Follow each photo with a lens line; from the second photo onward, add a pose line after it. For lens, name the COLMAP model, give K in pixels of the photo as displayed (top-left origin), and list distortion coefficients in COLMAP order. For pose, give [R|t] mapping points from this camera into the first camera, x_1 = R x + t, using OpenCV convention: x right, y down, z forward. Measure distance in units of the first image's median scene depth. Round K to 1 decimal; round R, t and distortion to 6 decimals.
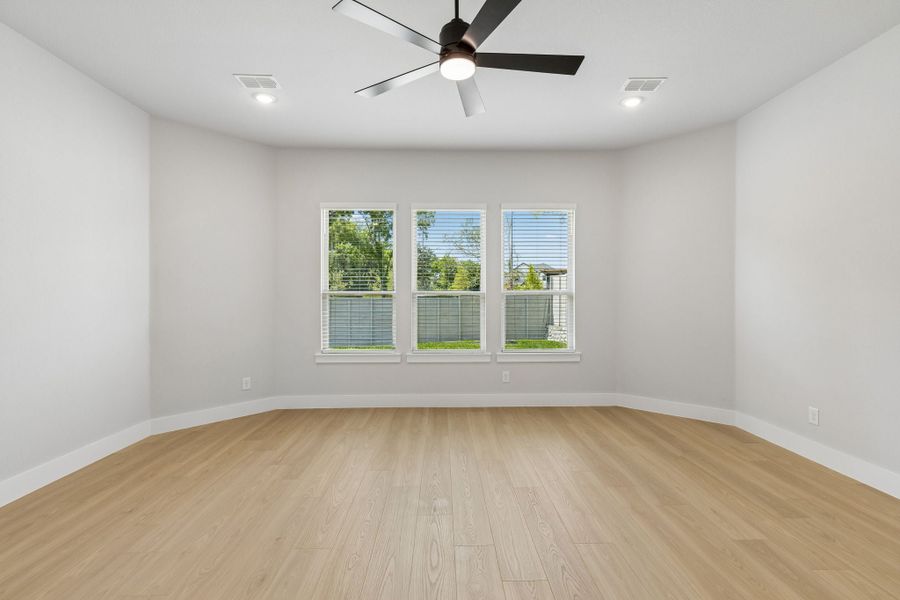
lens RADIAL K [[406.2, 0, 450.0], [0, 406.2, 300.0], [0, 0, 1]] dist [0.012372, -0.000027]
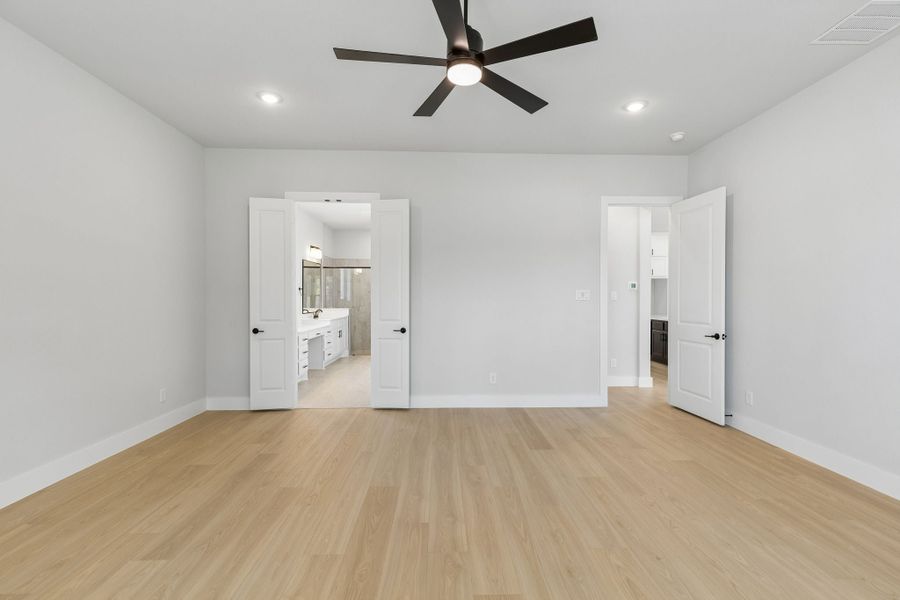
lens RADIAL K [[406.2, 0, 450.0], [0, 406.2, 300.0], [0, 0, 1]] dist [0.012372, -0.000027]
pose [[-0.999899, 0.001268, -0.014132, 0.034451], [0.001173, 0.999977, 0.006684, -0.004857], [0.014140, 0.006666, -0.999878, 0.978189]]
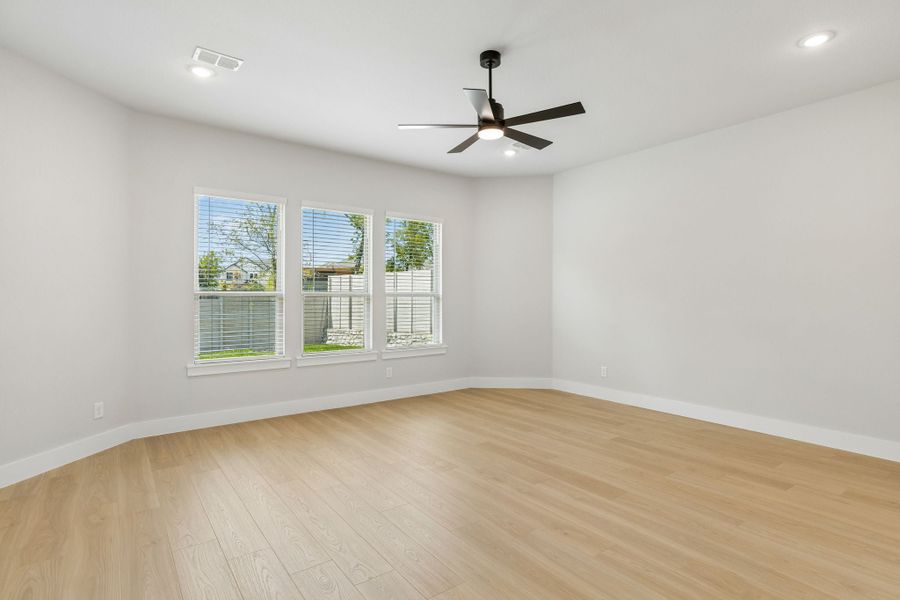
lens RADIAL K [[452.2, 0, 450.0], [0, 452.2, 300.0], [0, 0, 1]] dist [-0.002167, -0.000194]
pose [[0.818521, -0.000459, 0.574477, -0.474265], [0.002756, 0.999991, -0.003128, 0.001553], [-0.574470, 0.004144, 0.818515, -0.085932]]
